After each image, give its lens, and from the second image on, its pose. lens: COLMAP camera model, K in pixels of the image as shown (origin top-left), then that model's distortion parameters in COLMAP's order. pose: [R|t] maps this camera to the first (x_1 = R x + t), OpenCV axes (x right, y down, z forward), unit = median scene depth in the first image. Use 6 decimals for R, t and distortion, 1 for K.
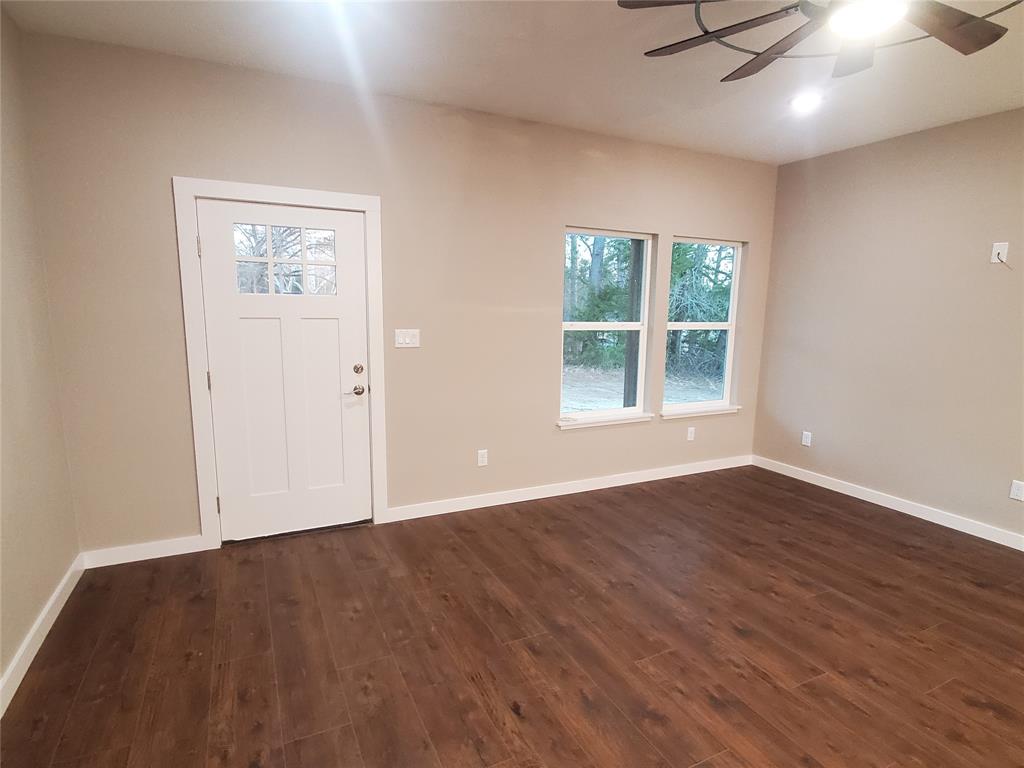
lens RADIAL K [[552.4, 0, 517.5], [0, 552.4, 394.8], [0, 0, 1]] dist [-0.002836, -0.001720]
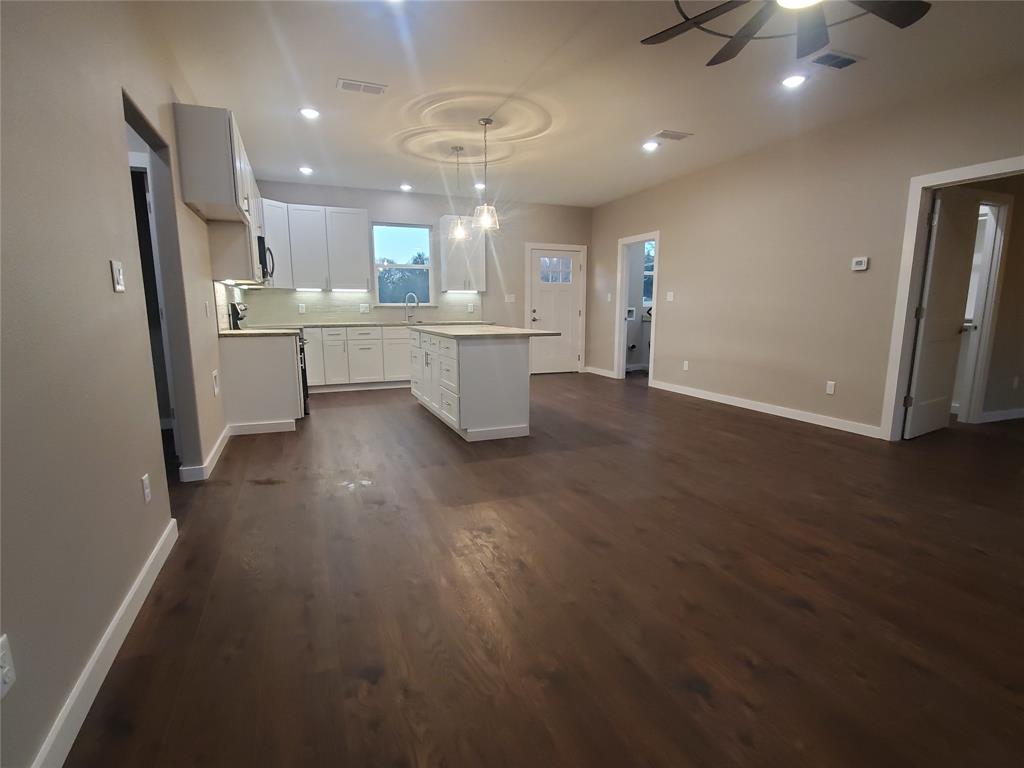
lens RADIAL K [[521.4, 0, 515.9], [0, 521.4, 398.6], [0, 0, 1]] dist [0.001456, -0.005279]
pose [[-0.997107, -0.030591, 0.069589, 0.572321], [-0.005706, 0.942988, 0.332778, -0.089235], [-0.075801, 0.331418, -0.940434, 1.206390]]
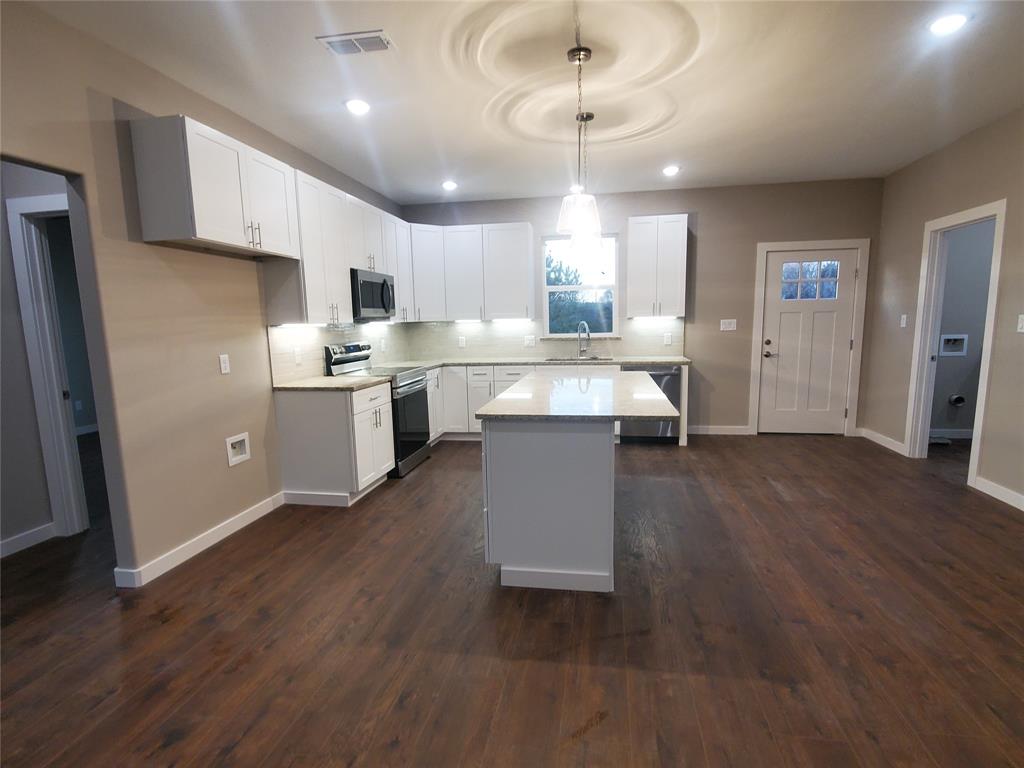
lens RADIAL K [[521.4, 0, 516.6], [0, 521.4, 397.5], [0, 0, 1]] dist [0.001456, -0.005279]
pose [[-0.807613, -0.087346, 0.583208, 0.335228], [0.101586, 0.953579, 0.283490, -0.048516], [-0.580897, 0.288196, -0.761250, 0.560963]]
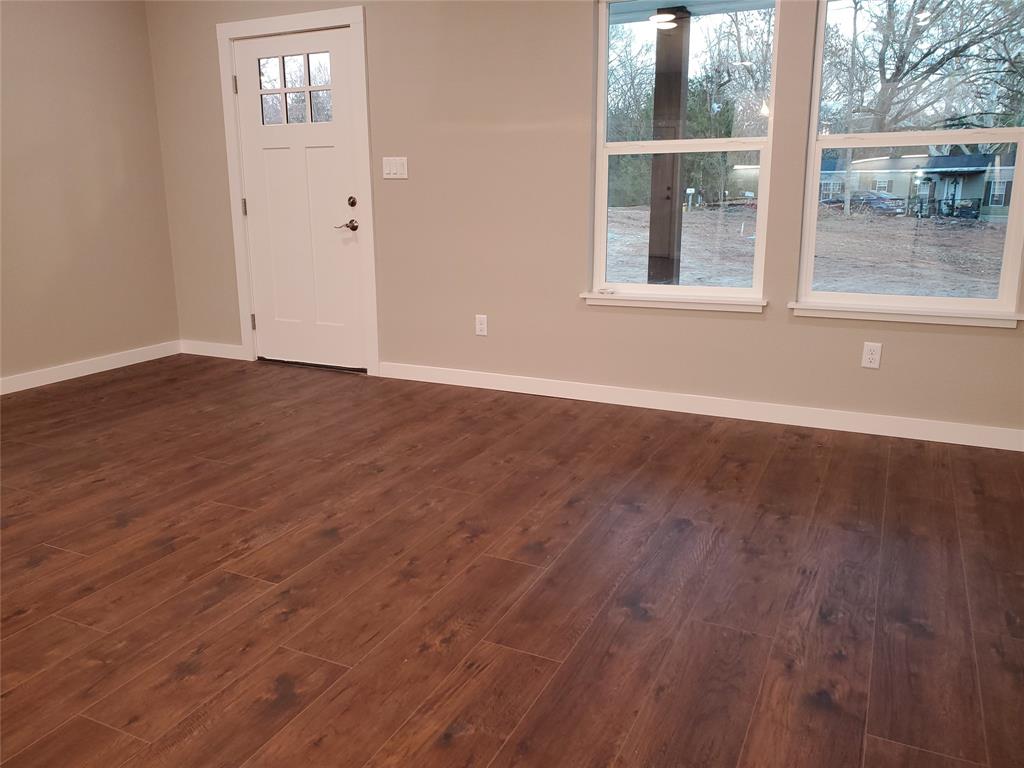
lens RADIAL K [[804.3, 0, 500.8], [0, 804.3, 368.0], [0, 0, 1]] dist [0.025250, -0.017612]
pose [[0.603253, 0.157505, -0.781843, 0.974118], [-0.109265, 0.987384, 0.114605, 0.047030], [0.790030, 0.016292, 0.612852, 0.373087]]
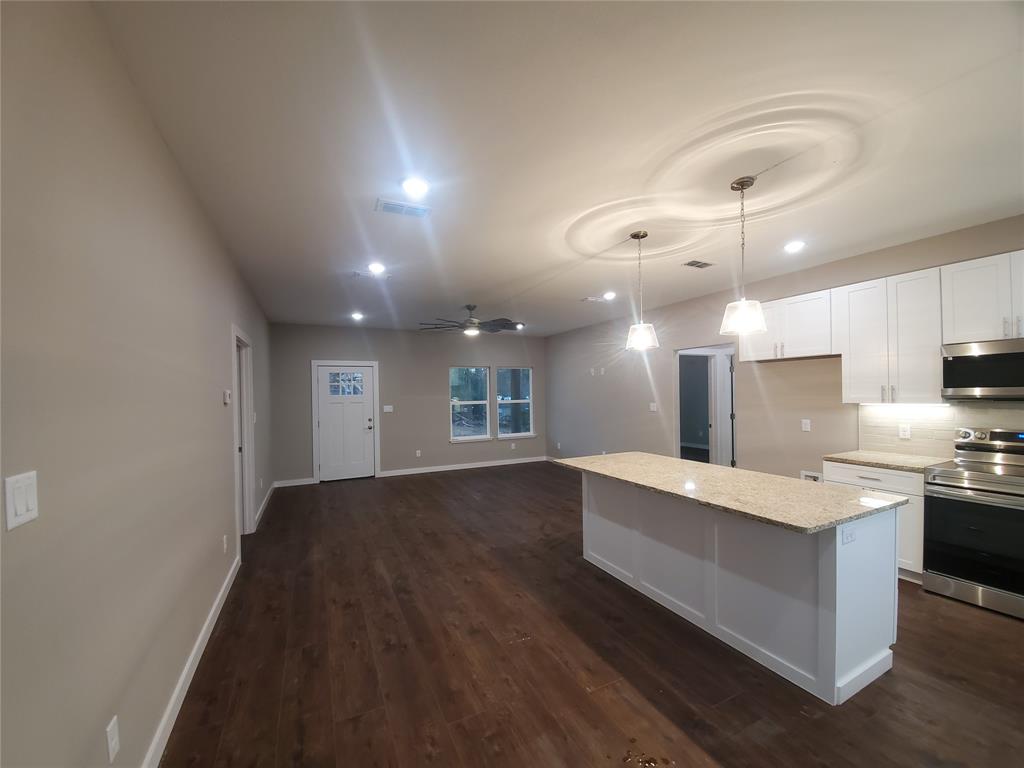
lens RADIAL K [[405.5, 0, 516.2], [0, 405.5, 395.9], [0, 0, 1]] dist [-0.002606, -0.009720]
pose [[0.999436, -0.033500, -0.002390, 0.474592], [0.032717, 0.987204, -0.156071, 0.182000], [0.007588, 0.155905, 0.987743, -1.076562]]
